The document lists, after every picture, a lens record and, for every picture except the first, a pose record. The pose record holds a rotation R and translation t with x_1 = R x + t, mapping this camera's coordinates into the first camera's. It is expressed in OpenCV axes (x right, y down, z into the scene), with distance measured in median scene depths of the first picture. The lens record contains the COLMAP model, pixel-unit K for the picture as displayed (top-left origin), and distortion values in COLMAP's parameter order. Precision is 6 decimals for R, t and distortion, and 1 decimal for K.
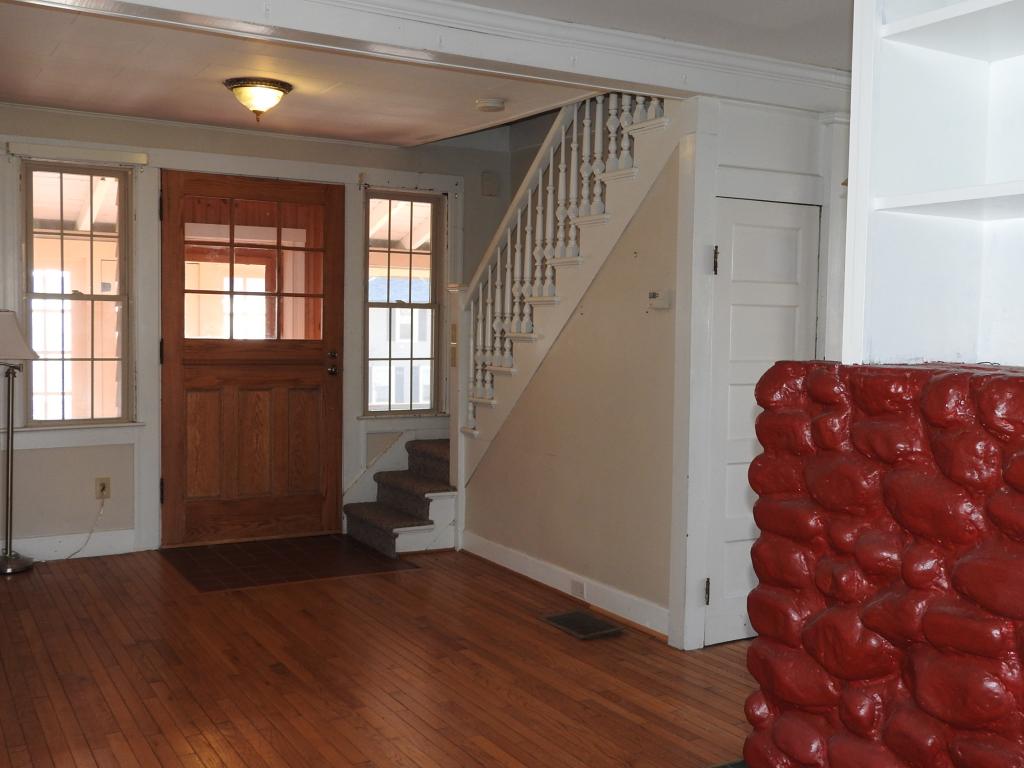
lens RADIAL K [[1061.6, 0, 512.0], [0, 1061.6, 384.0], [0, 0, 1]] dist [-0.010404, 0.002782]
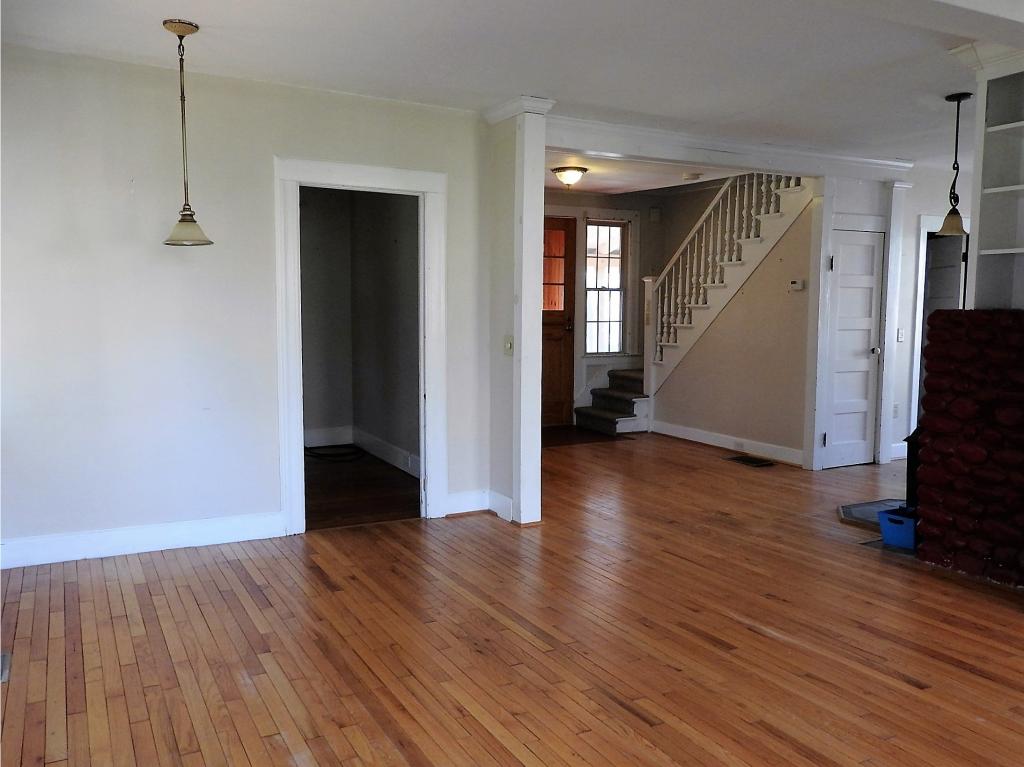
lens RADIAL K [[847.1, 0, 512.0], [0, 847.1, 383.5], [0, 0, 1]] dist [0.059374, 0.001699]
pose [[0.999549, -0.007411, -0.029108, -0.235047], [0.008585, 0.999145, 0.040435, 0.020584], [0.028784, -0.040666, 0.998758, -0.382417]]
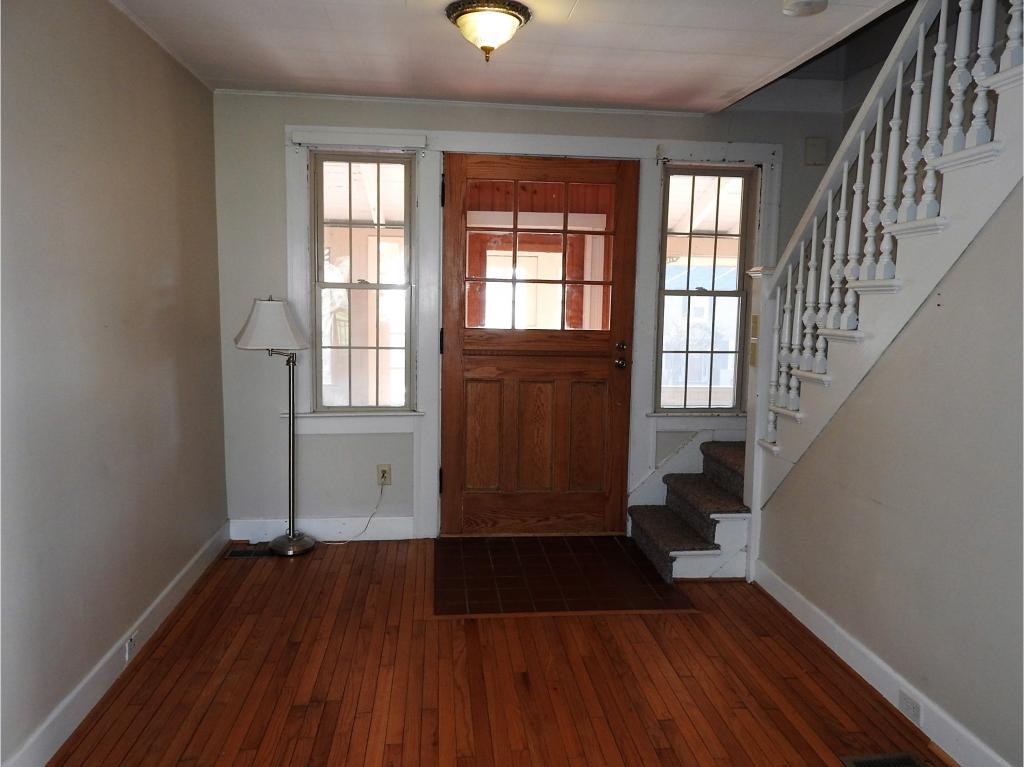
lens RADIAL K [[743.2, 0, 512.0], [0, 743.2, 383.5], [0, 0, 1]] dist [0.009036, -0.001138]
pose [[0.910946, 0.045427, -0.410018, 0.013412], [-0.026108, 0.998275, 0.052596, -0.028788], [0.411699, -0.037207, 0.910560, 0.387690]]
